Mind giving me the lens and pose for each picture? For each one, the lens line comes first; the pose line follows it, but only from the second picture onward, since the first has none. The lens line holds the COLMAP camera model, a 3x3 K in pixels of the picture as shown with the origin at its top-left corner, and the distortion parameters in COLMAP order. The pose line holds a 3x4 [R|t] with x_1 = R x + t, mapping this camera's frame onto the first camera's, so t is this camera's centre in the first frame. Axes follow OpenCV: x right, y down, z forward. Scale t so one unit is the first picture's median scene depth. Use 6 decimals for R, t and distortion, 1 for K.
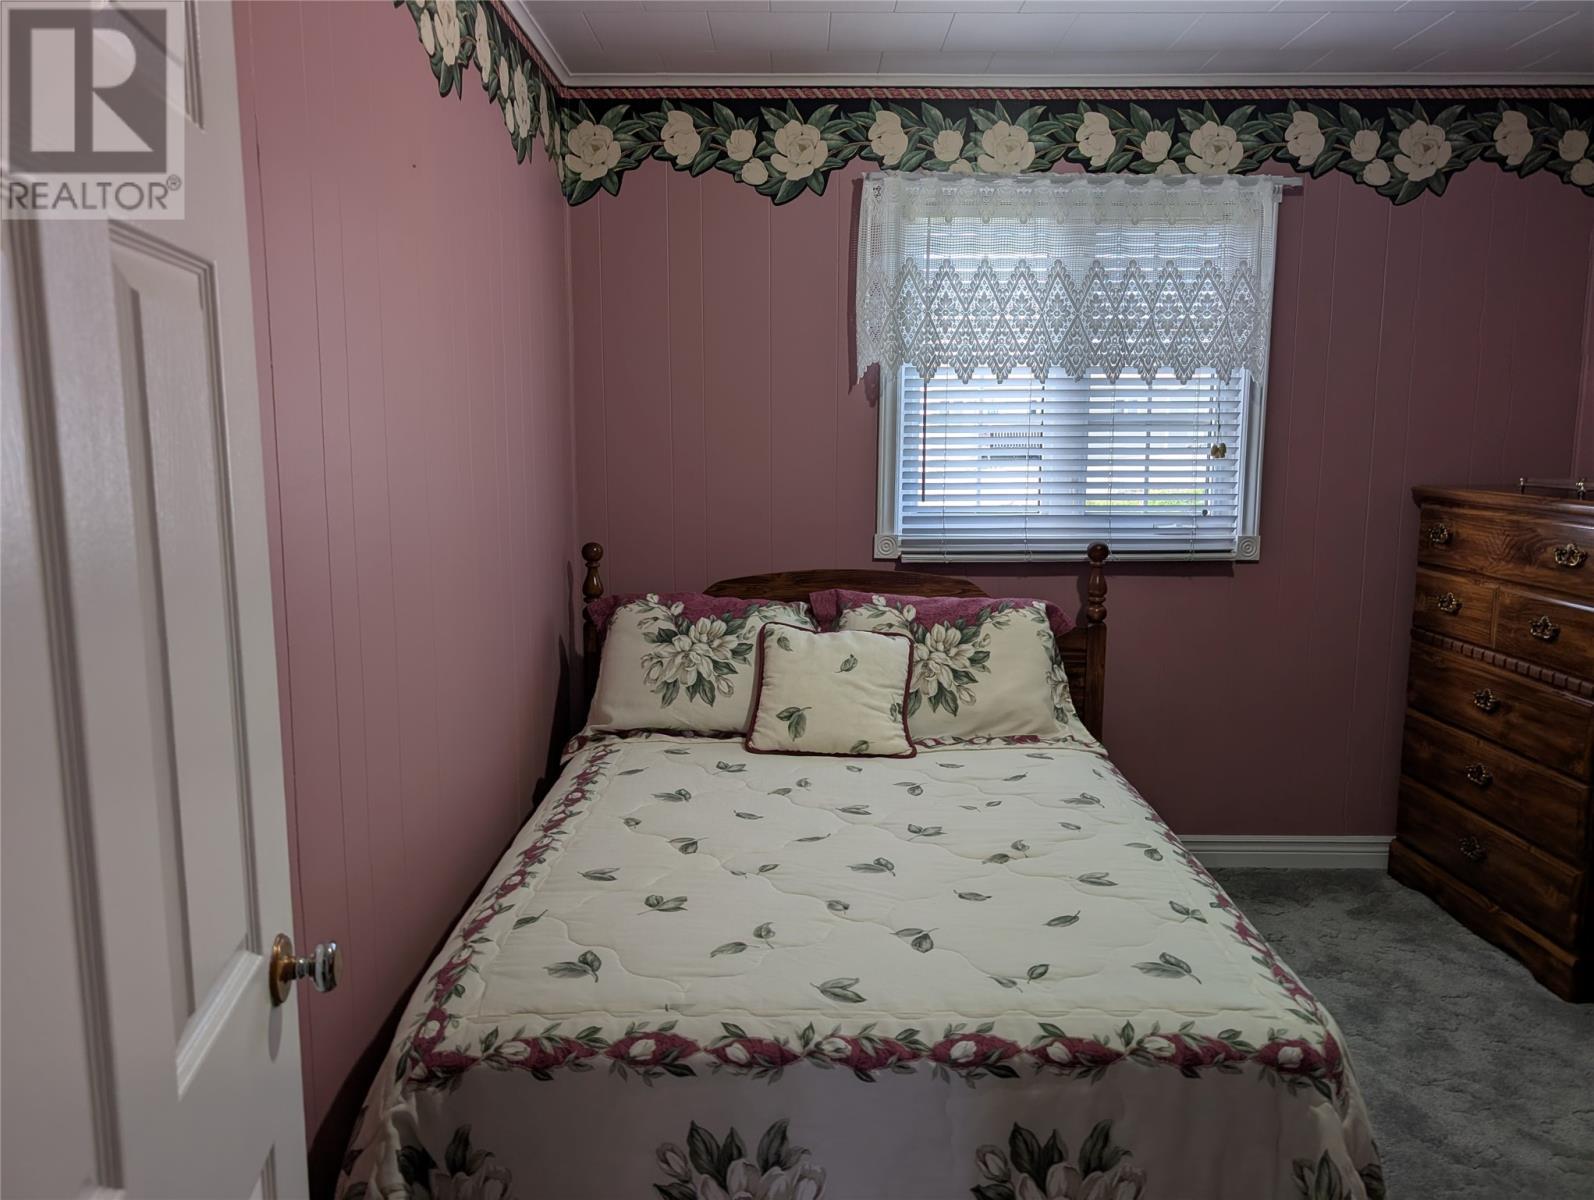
lens RADIAL K [[1142.2, 0, 787.3], [0, 1142.2, 590.5], [0, 0, 1]] dist [0.022004, -0.028321]
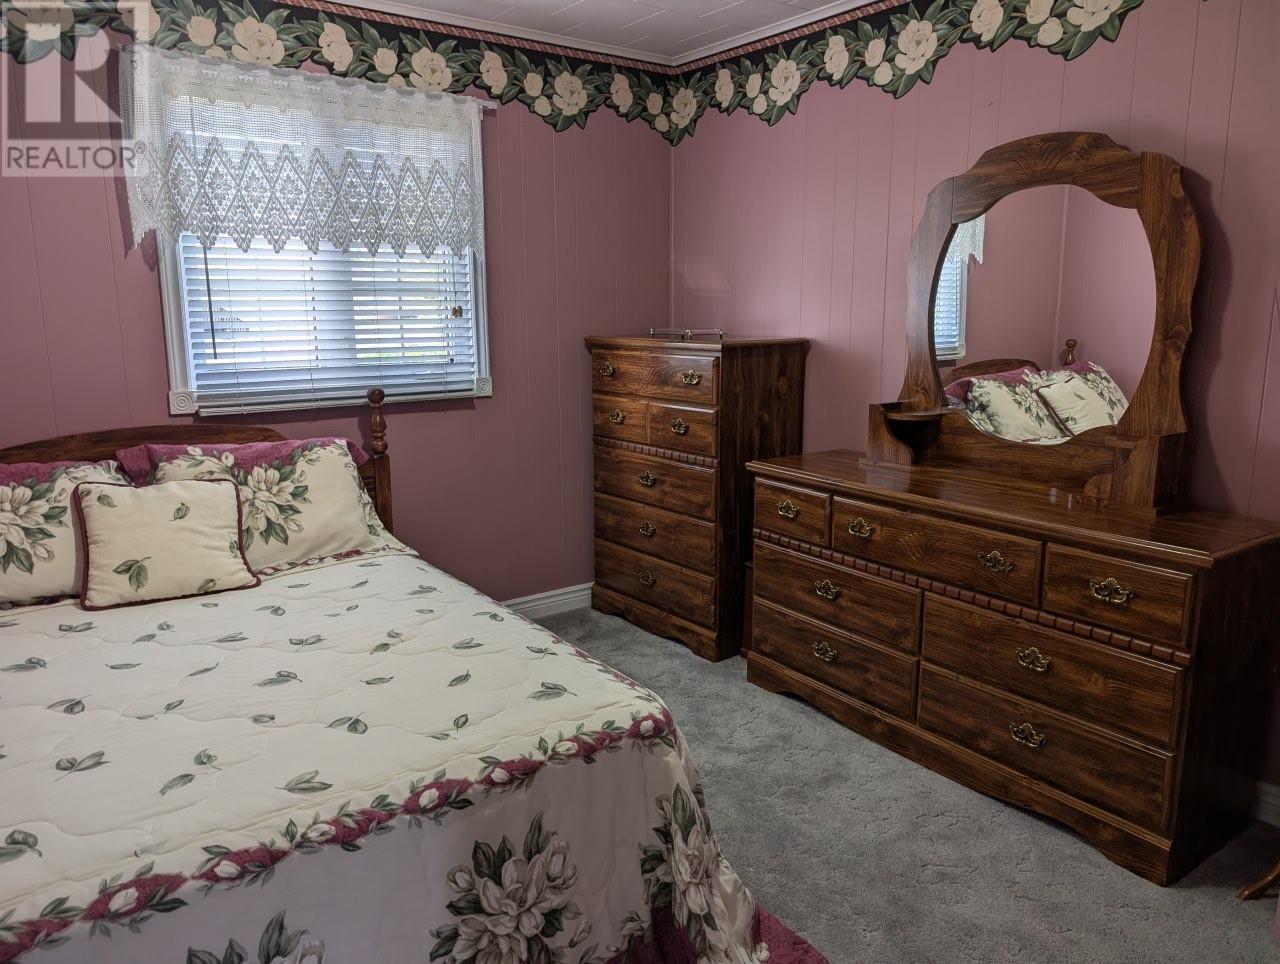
lens RADIAL K [[917.2, 0, 638.5], [0, 917.2, 482.7], [0, 0, 1]] dist [0.022004, -0.028321]
pose [[0.800543, -0.116259, 0.587891, -0.102493], [0.088698, 0.993183, 0.075626, 0.010048], [-0.592675, -0.008397, 0.805398, 0.049193]]
